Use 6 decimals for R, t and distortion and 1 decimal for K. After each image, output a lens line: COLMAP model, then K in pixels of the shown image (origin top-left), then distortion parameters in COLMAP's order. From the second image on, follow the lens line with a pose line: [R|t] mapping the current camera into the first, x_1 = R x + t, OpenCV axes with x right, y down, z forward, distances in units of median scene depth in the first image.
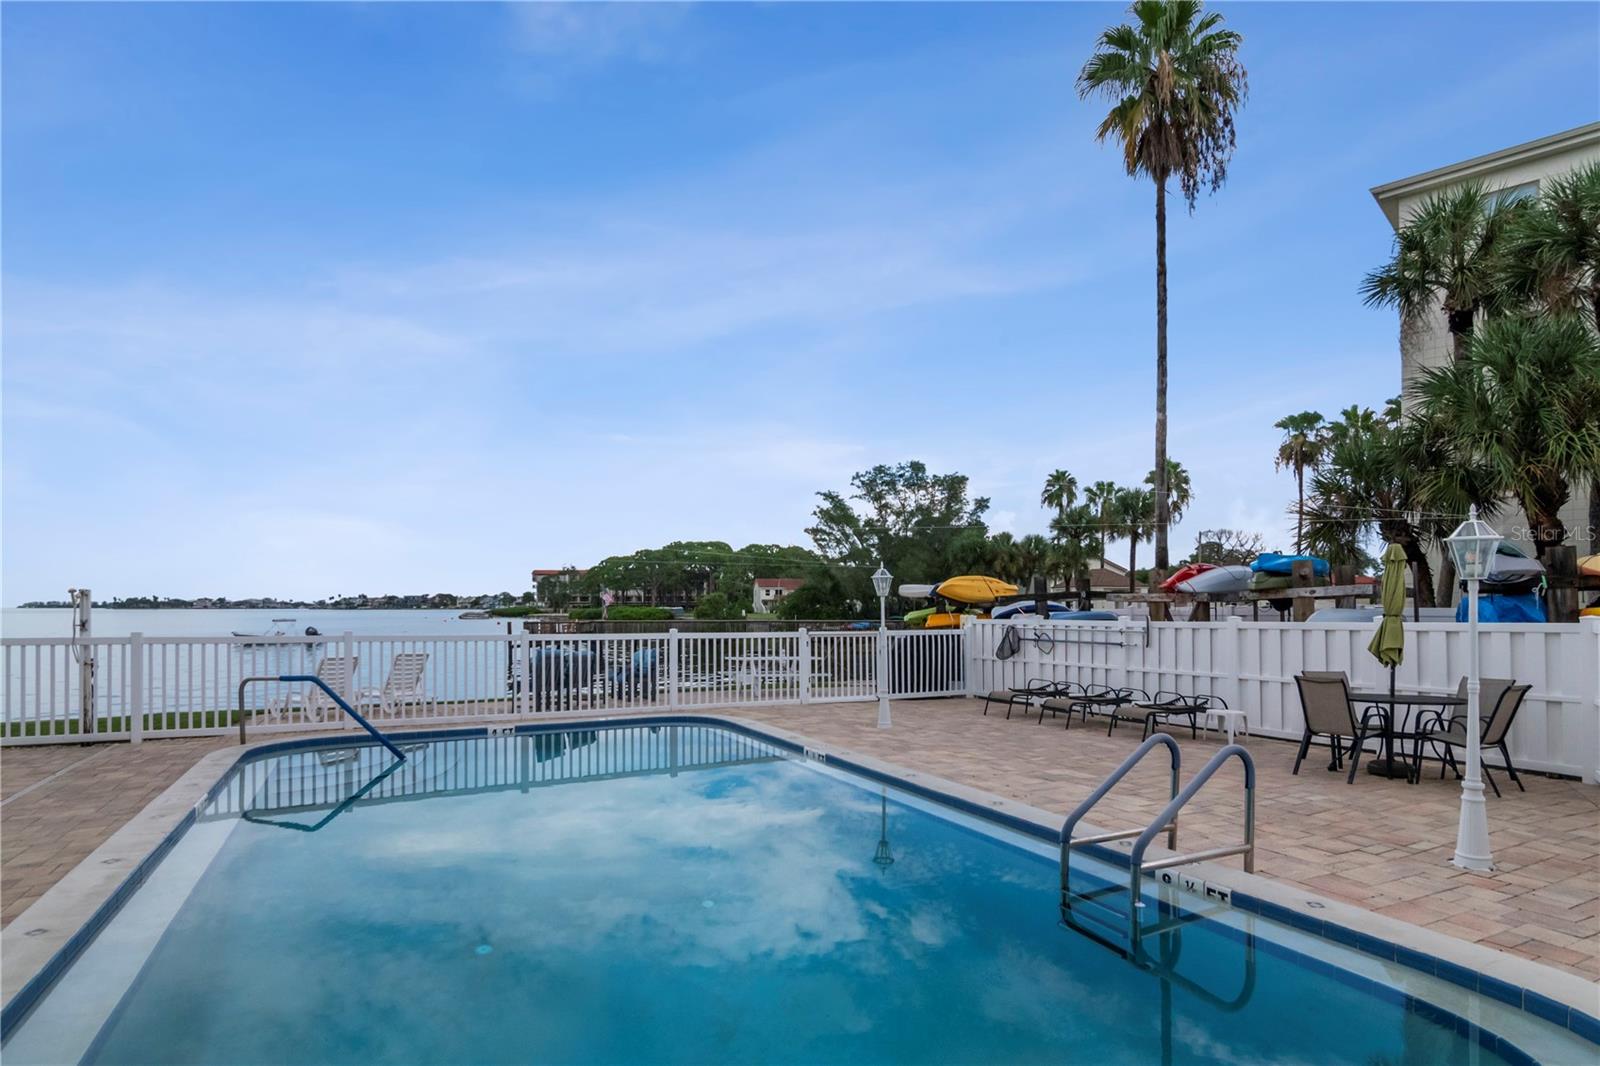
lens RADIAL K [[821.1, 0, 798.3], [0, 821.1, 590.2], [0, 0, 1]] dist [-0.032270, -0.000286]
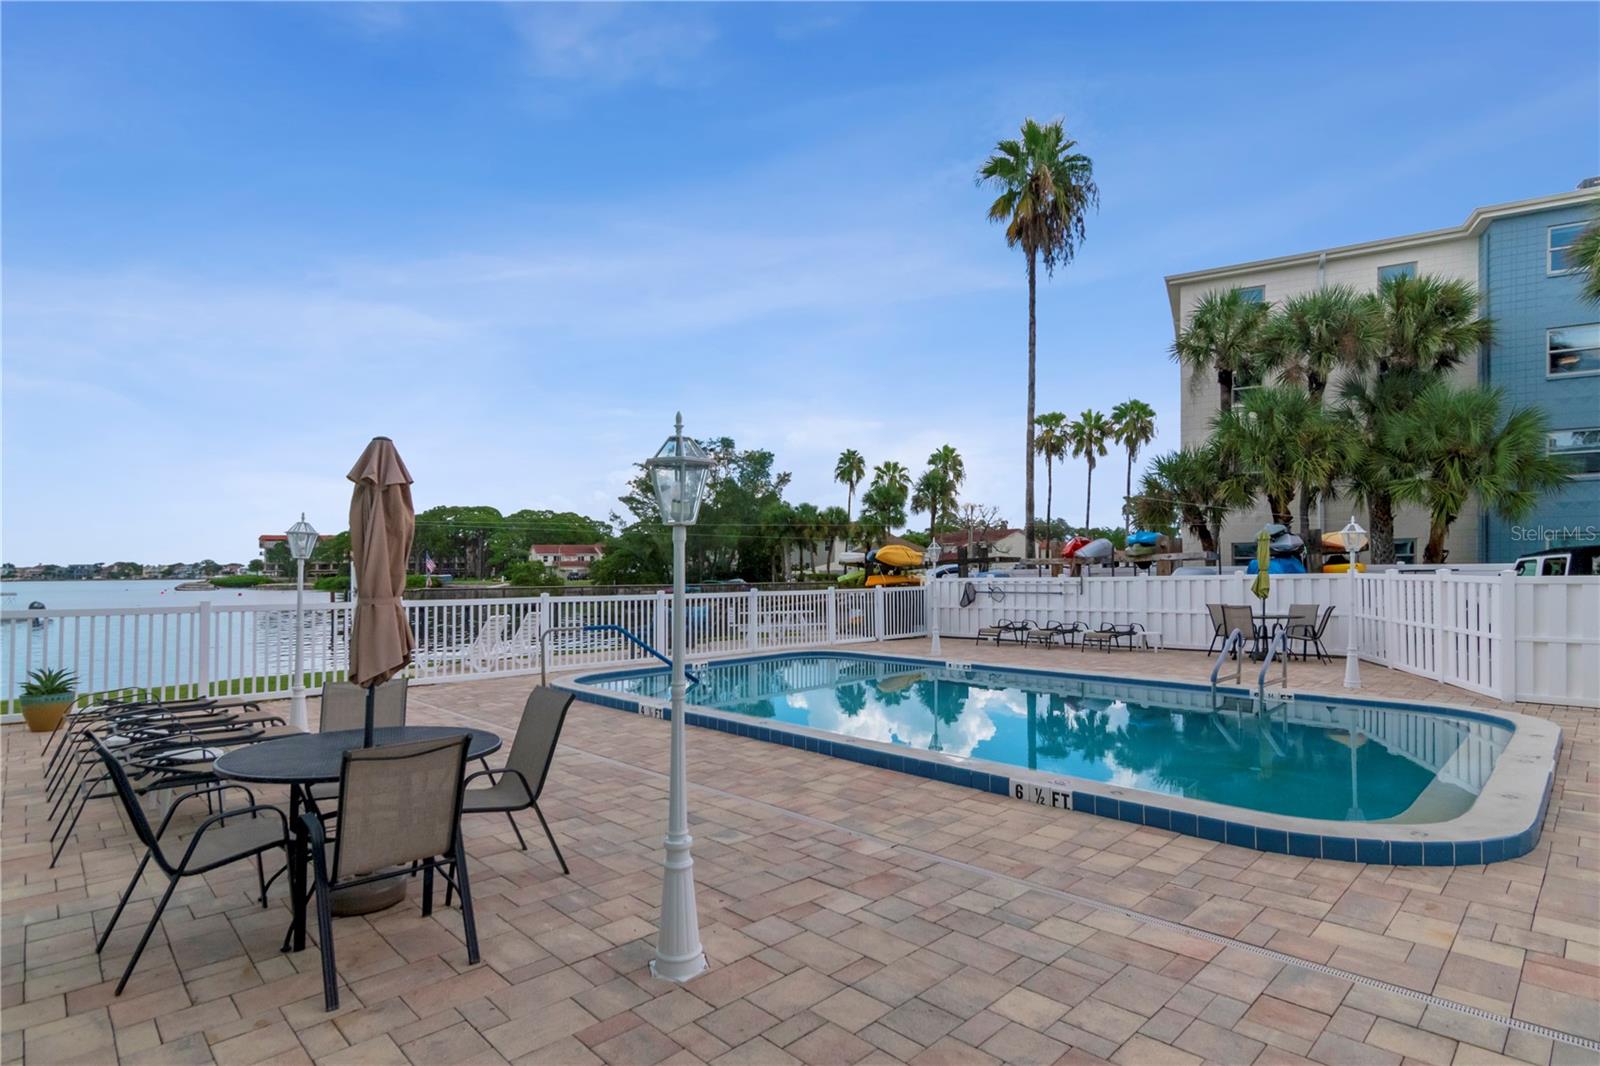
lens RADIAL K [[802.4, 0, 794.0], [0, 802.4, 544.6], [0, 0, 1]] dist [-0.031040, 0.000036]
pose [[0.954552, -0.000307, 0.298044, -0.251728], [0.004376, 0.999906, -0.012984, -0.002134], [-0.298012, 0.013698, 0.954464, -0.115892]]
